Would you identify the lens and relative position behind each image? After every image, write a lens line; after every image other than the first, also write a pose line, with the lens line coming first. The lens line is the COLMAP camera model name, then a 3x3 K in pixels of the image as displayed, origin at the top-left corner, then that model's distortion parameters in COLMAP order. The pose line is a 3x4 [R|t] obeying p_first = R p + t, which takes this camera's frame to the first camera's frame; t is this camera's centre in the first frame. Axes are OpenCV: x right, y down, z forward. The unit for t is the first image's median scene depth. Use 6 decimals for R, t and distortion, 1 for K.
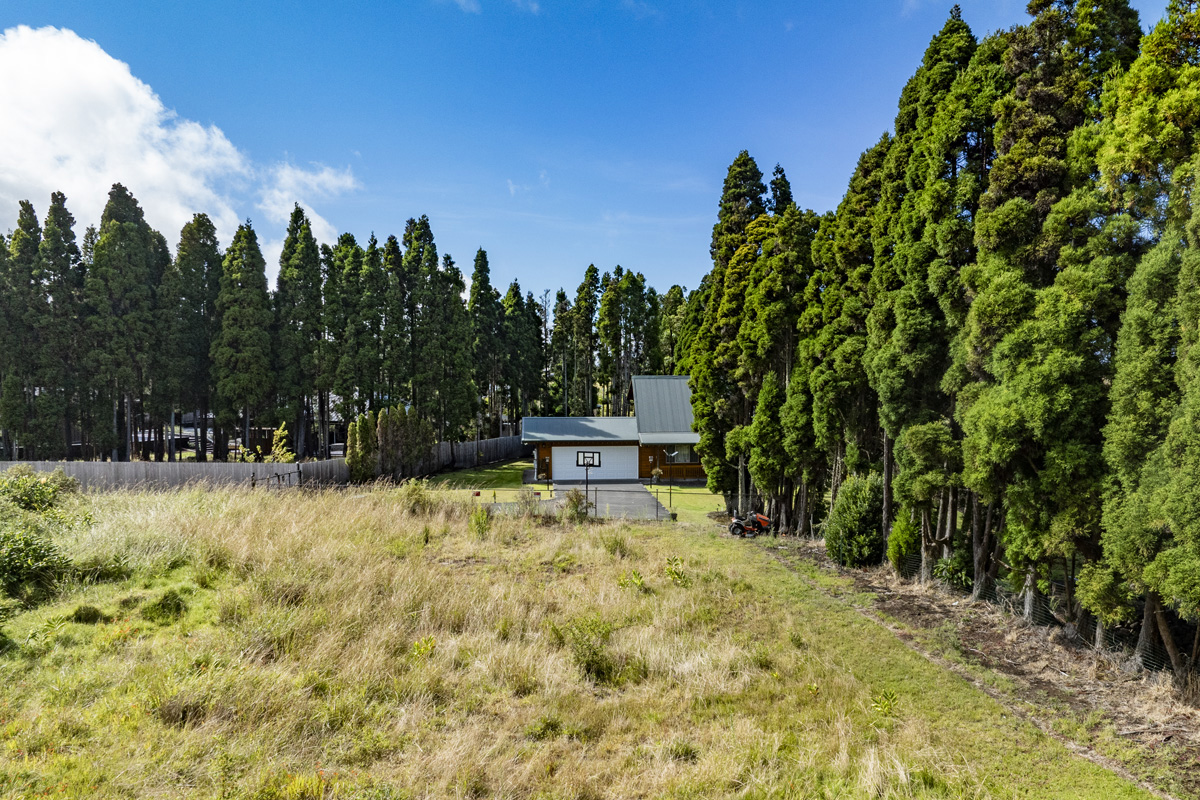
lens RADIAL K [[850.6, 0, 642.2], [0, 850.6, 404.7], [0, 0, 1]] dist [-0.019242, -0.000805]
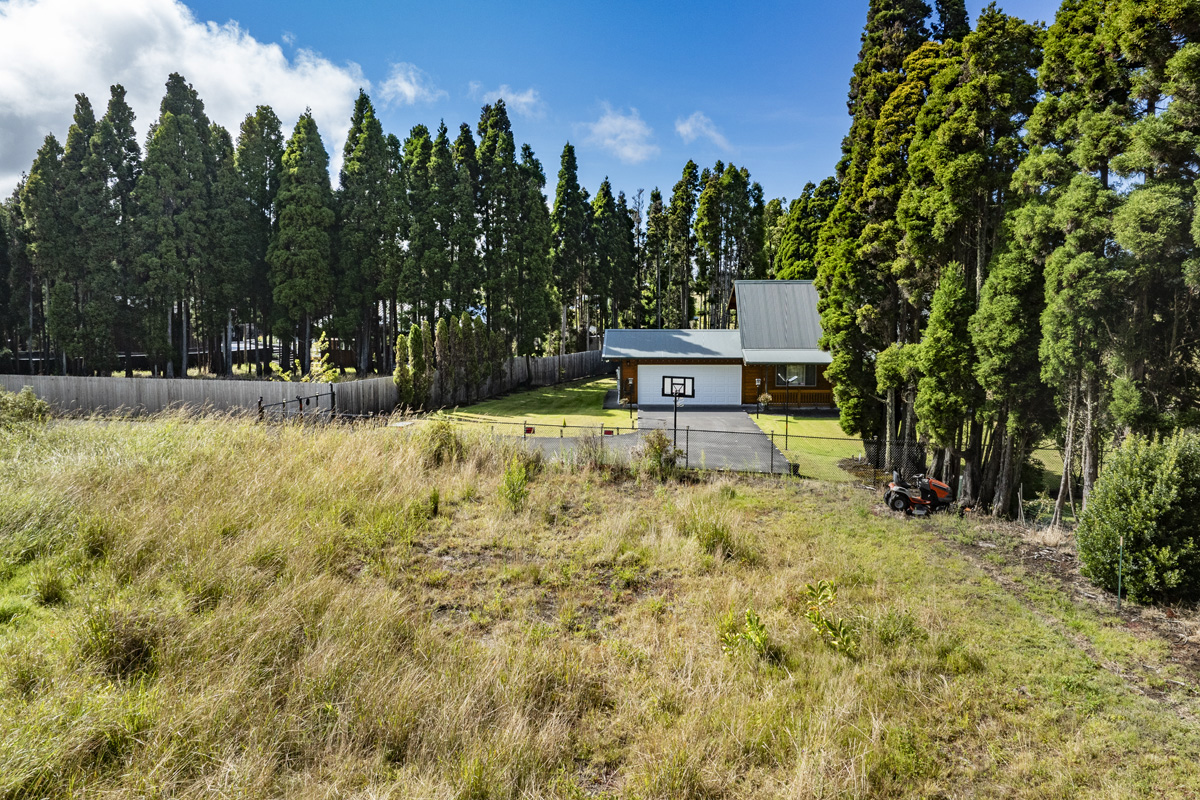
lens RADIAL K [[850.6, 0, 642.2], [0, 850.6, 404.7], [0, 0, 1]] dist [-0.019242, -0.000805]
pose [[0.993426, 0.015958, -0.113362, -0.008062], [-0.004246, 0.994691, 0.102816, 0.002986], [0.114401, -0.101659, 0.988219, 0.208515]]
